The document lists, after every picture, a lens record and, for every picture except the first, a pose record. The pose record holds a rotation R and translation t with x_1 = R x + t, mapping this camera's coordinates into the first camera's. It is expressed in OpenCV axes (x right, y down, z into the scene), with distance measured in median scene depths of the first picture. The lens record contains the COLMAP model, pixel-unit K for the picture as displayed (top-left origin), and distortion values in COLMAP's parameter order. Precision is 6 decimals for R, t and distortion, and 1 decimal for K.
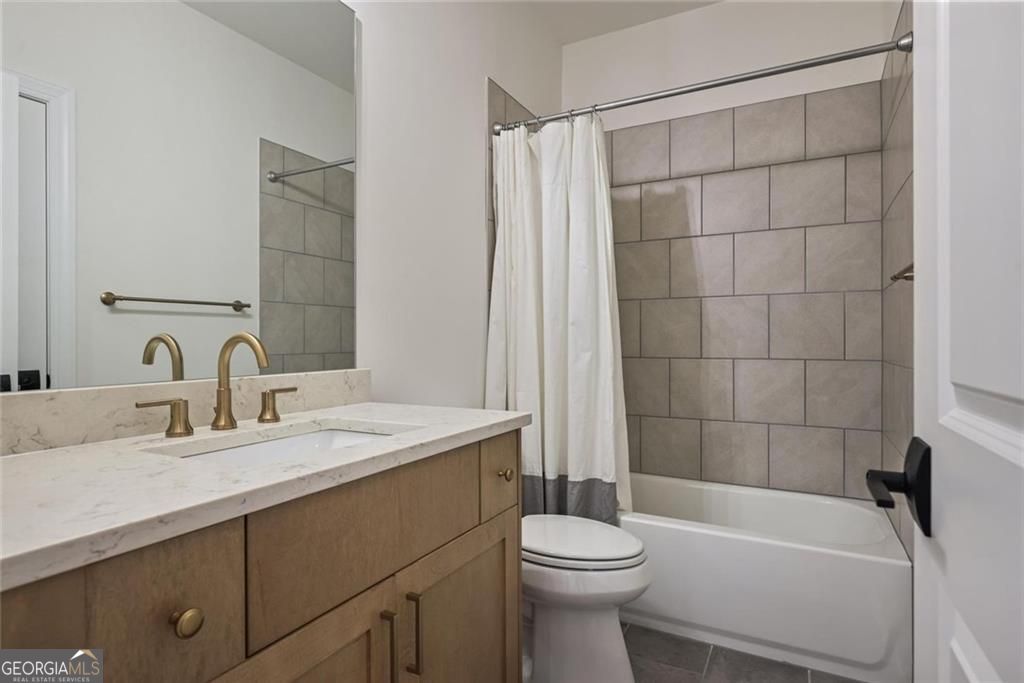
lens RADIAL K [[540.8, 0, 512.0], [0, 540.8, 341.5], [0, 0, 1]] dist [-0.000772, -0.000517]
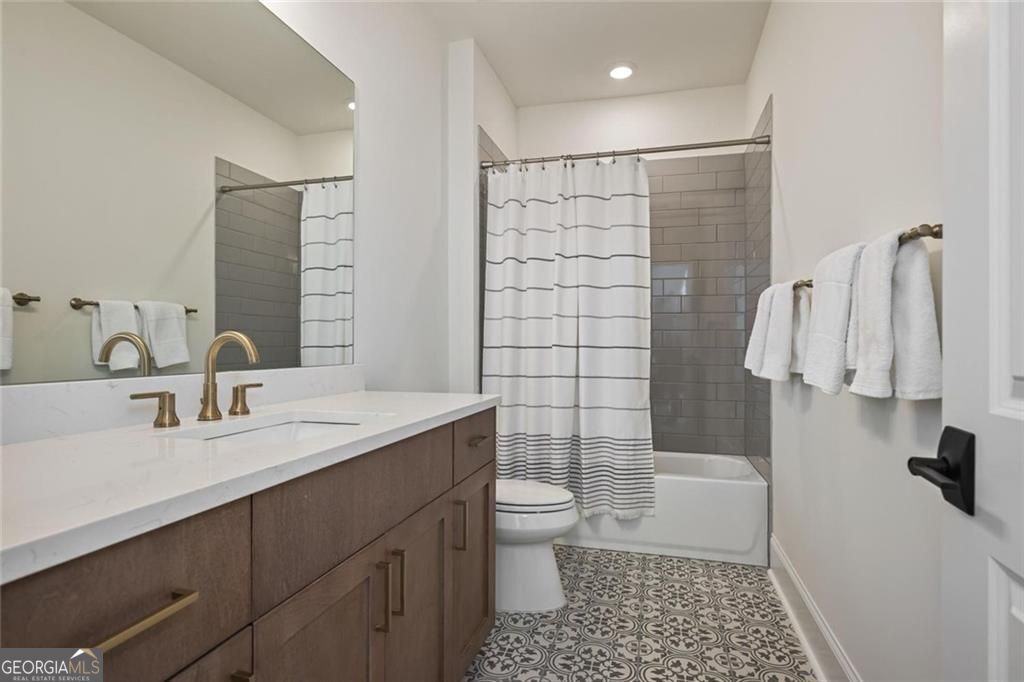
lens RADIAL K [[540.8, 0, 512.0], [0, 540.8, 341.0], [0, 0, 1]] dist [-0.000772, -0.000517]
pose [[0.980762, 0.008198, 0.195034, -0.125816], [-0.006324, 0.999928, -0.010229, 0.008774], [-0.195103, 0.008799, 0.980743, -0.170755]]
